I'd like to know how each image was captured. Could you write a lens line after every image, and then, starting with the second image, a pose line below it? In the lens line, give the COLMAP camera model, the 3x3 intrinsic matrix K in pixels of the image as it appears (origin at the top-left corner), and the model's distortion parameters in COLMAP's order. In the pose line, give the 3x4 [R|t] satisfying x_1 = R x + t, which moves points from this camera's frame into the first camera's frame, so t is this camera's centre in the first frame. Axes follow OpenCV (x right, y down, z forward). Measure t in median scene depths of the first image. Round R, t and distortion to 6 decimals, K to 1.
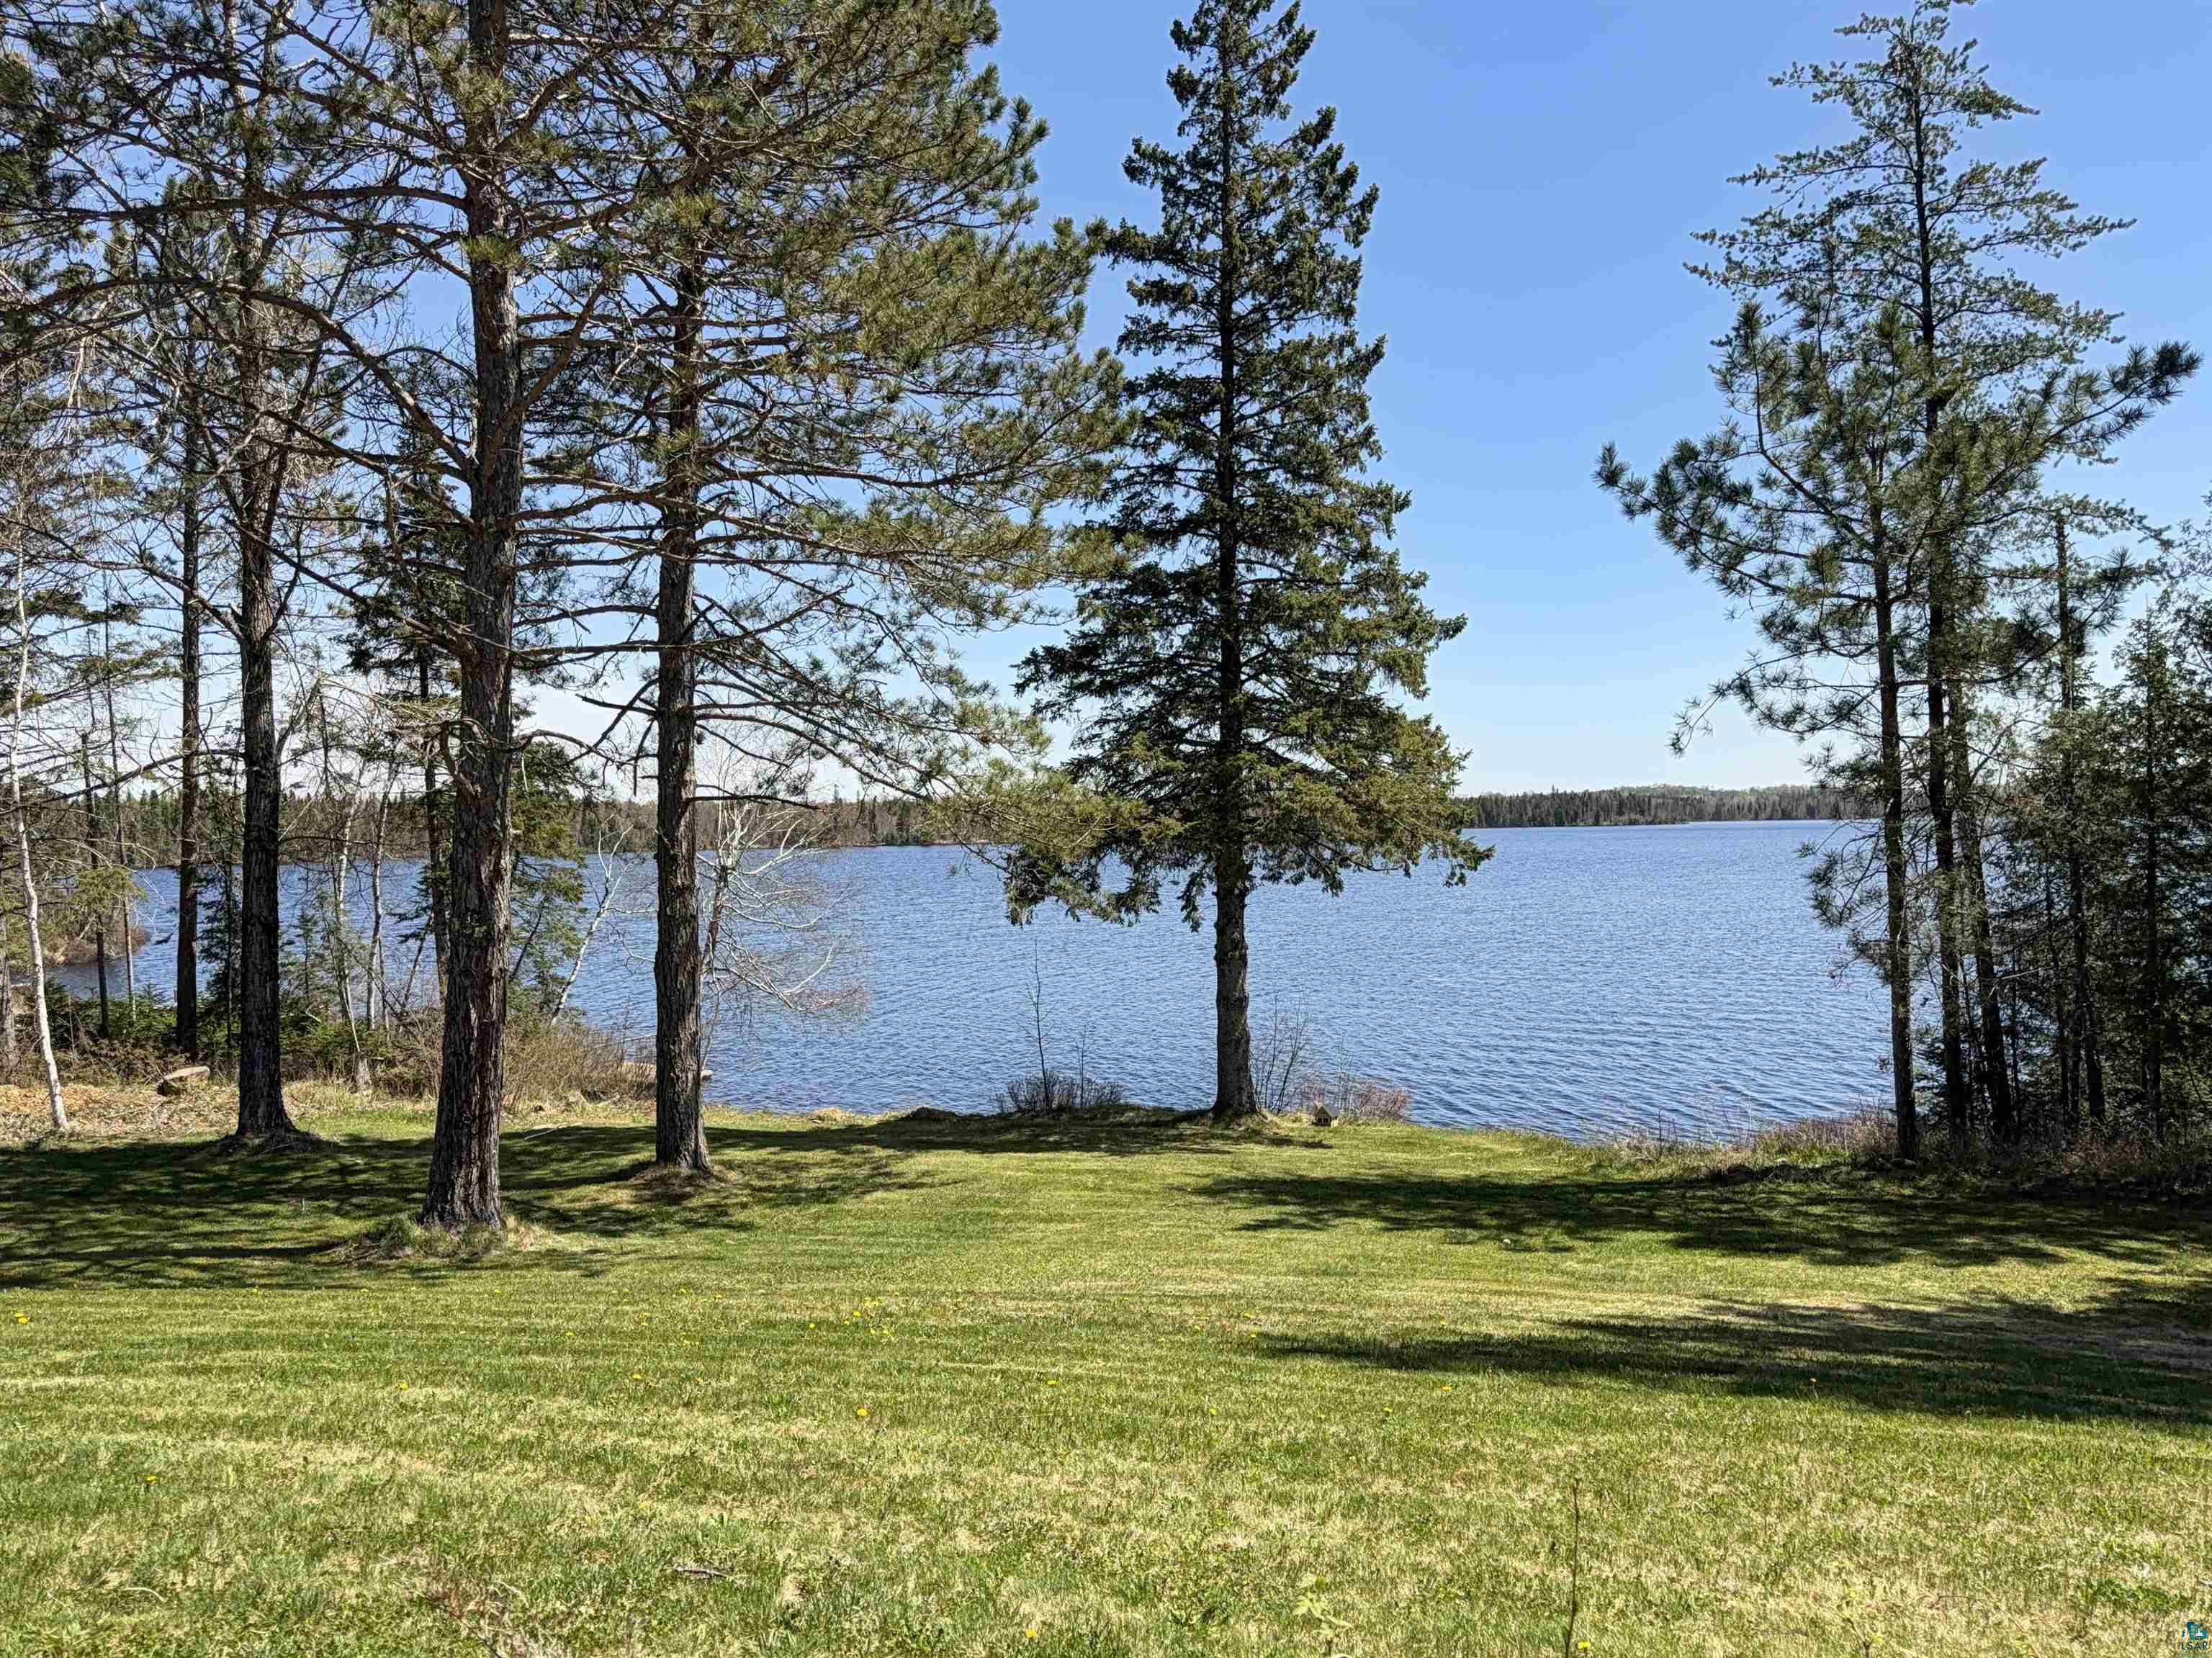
lens RADIAL K [[1579.3, 0, 1118.1], [0, 1579.3, 840.7], [0, 0, 1]] dist [0.054581, -0.055506]
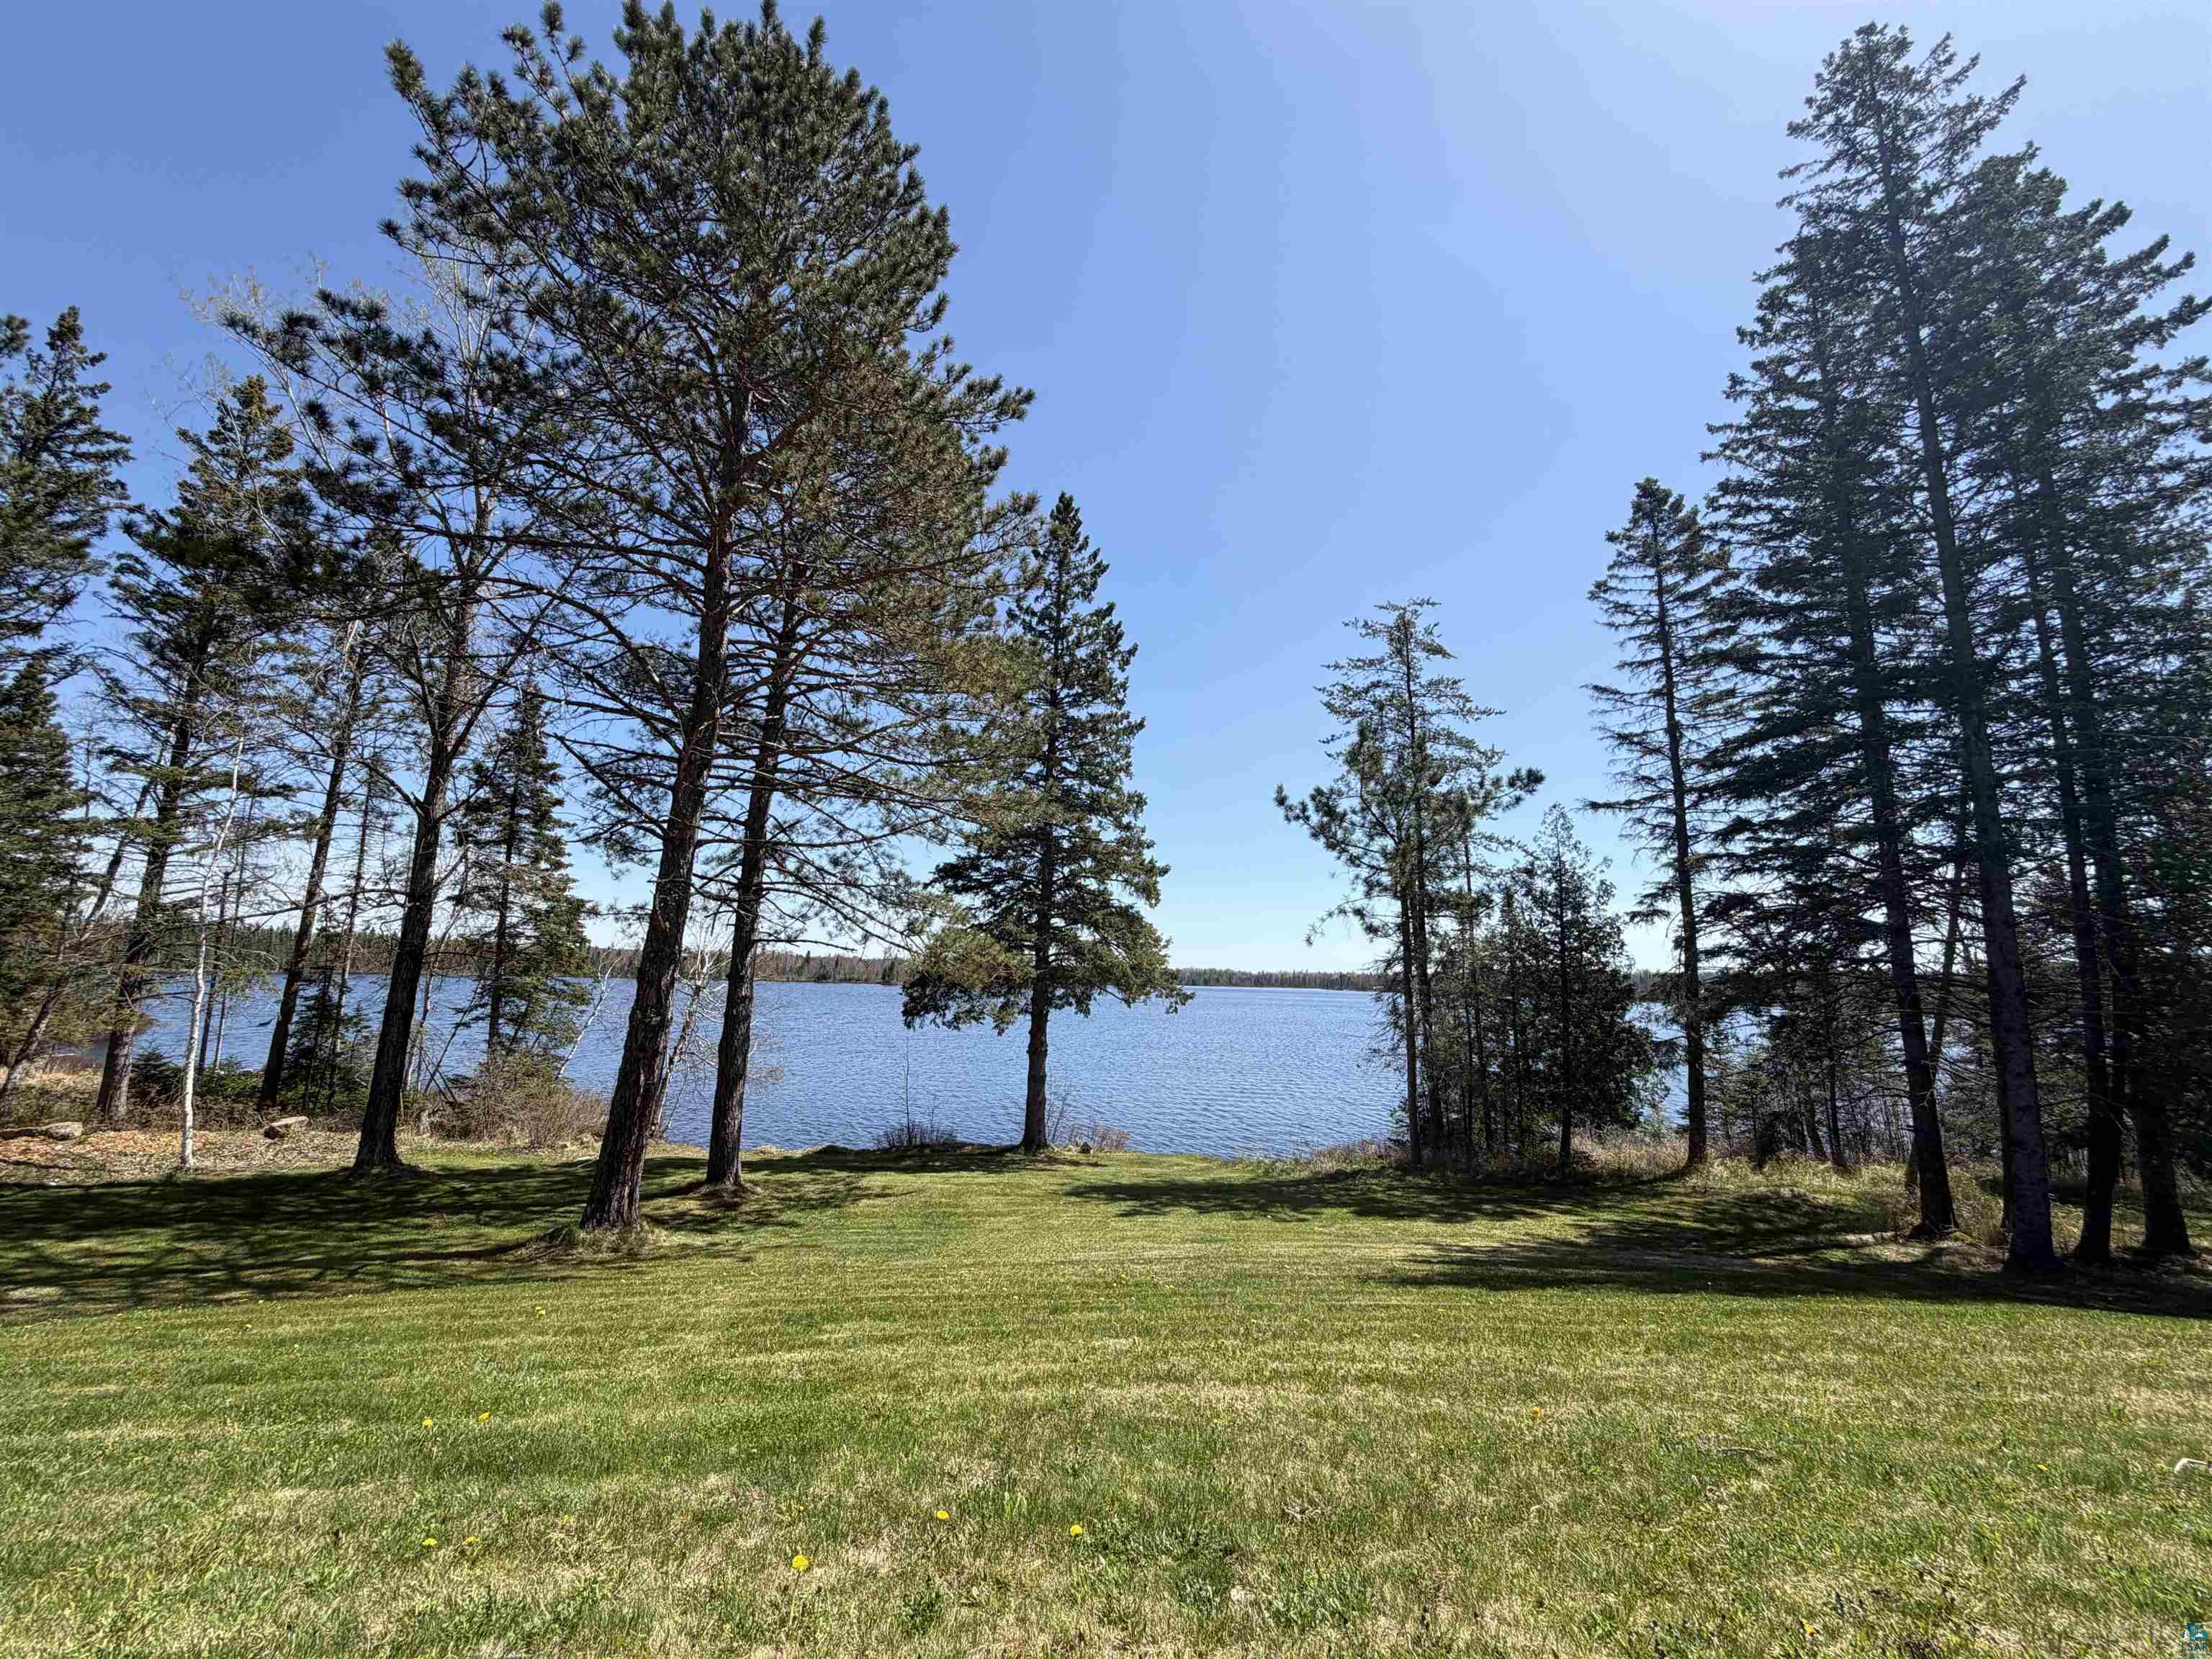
lens RADIAL K [[875.2, 0, 1101.9], [0, 875.2, 835.1], [0, 0, 1]] dist [-0.000536, 0.000480]
pose [[0.955152, 0.089814, 0.282166, -0.162013], [-0.039714, 0.983138, -0.178500, 0.010193], [-0.293440, 0.159288, 0.942614, 0.047577]]
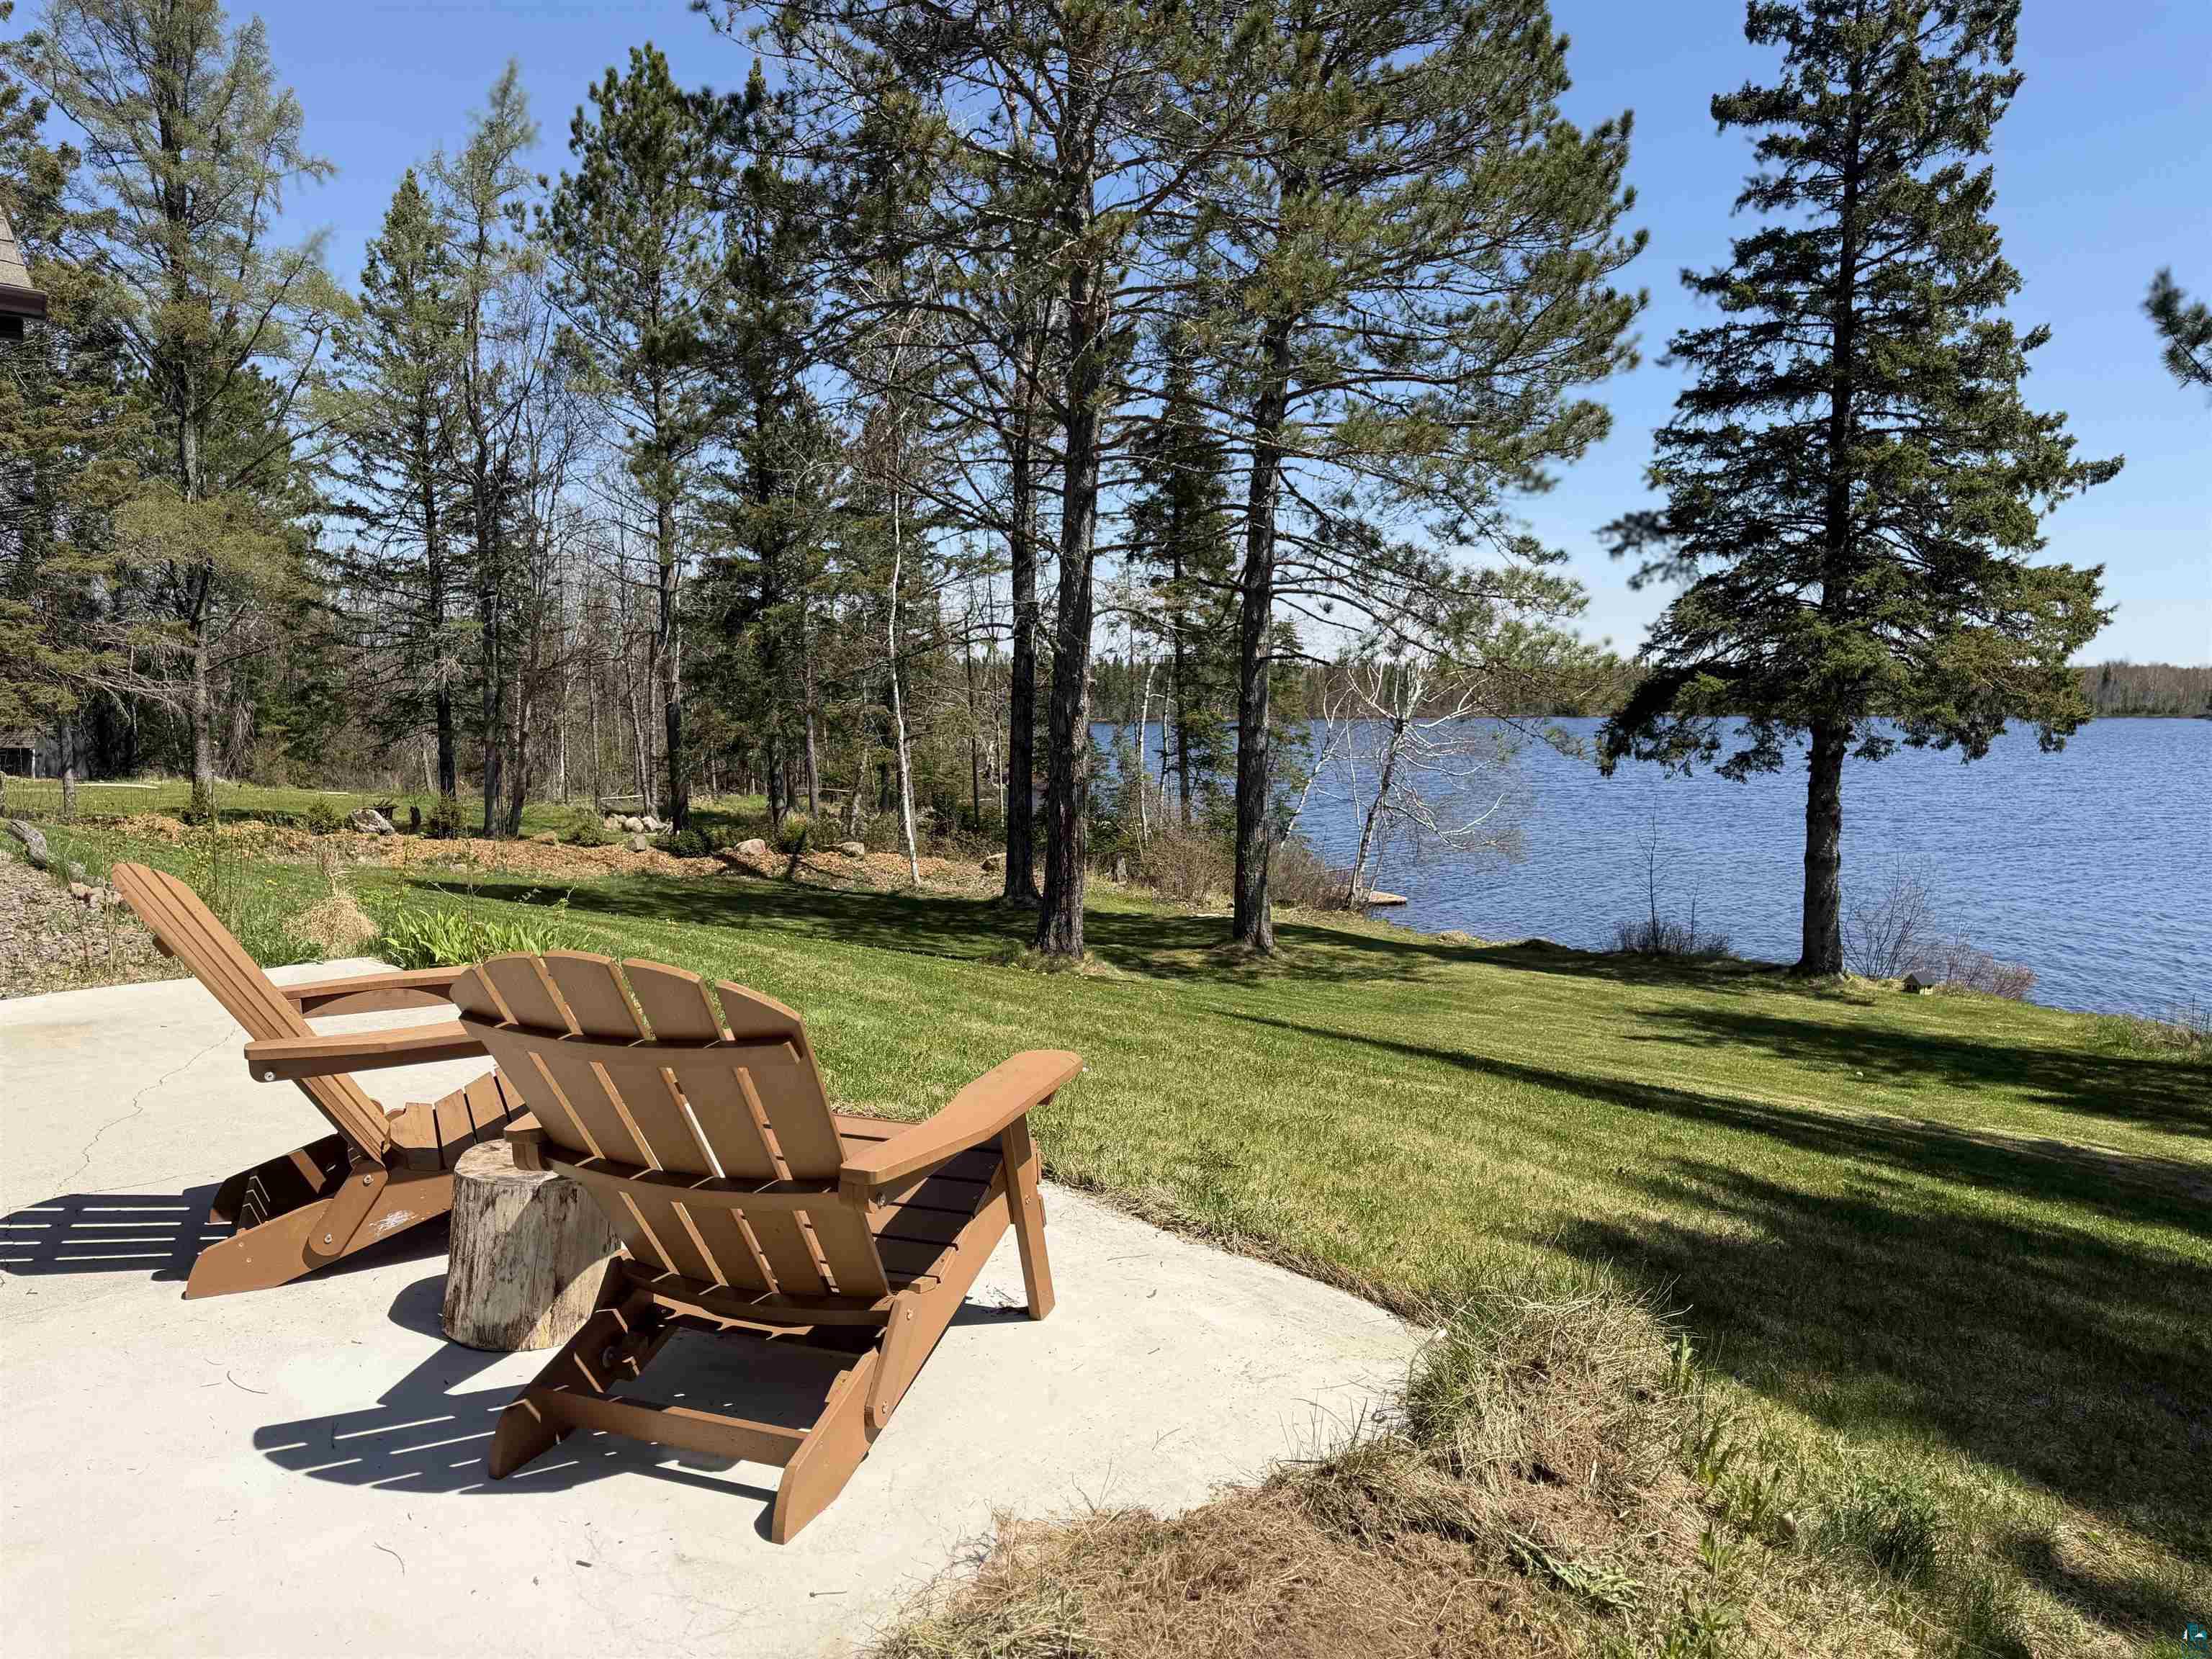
lens RADIAL K [[1579.4, 0, 1089.0], [0, 1579.4, 824.9], [0, 0, 1]] dist [0.054581, -0.055506]
pose [[0.830324, 0.060533, -0.553984, 0.263632], [-0.019523, 0.996633, 0.079640, 0.007663], [0.556939, -0.055311, 0.828710, -0.104298]]
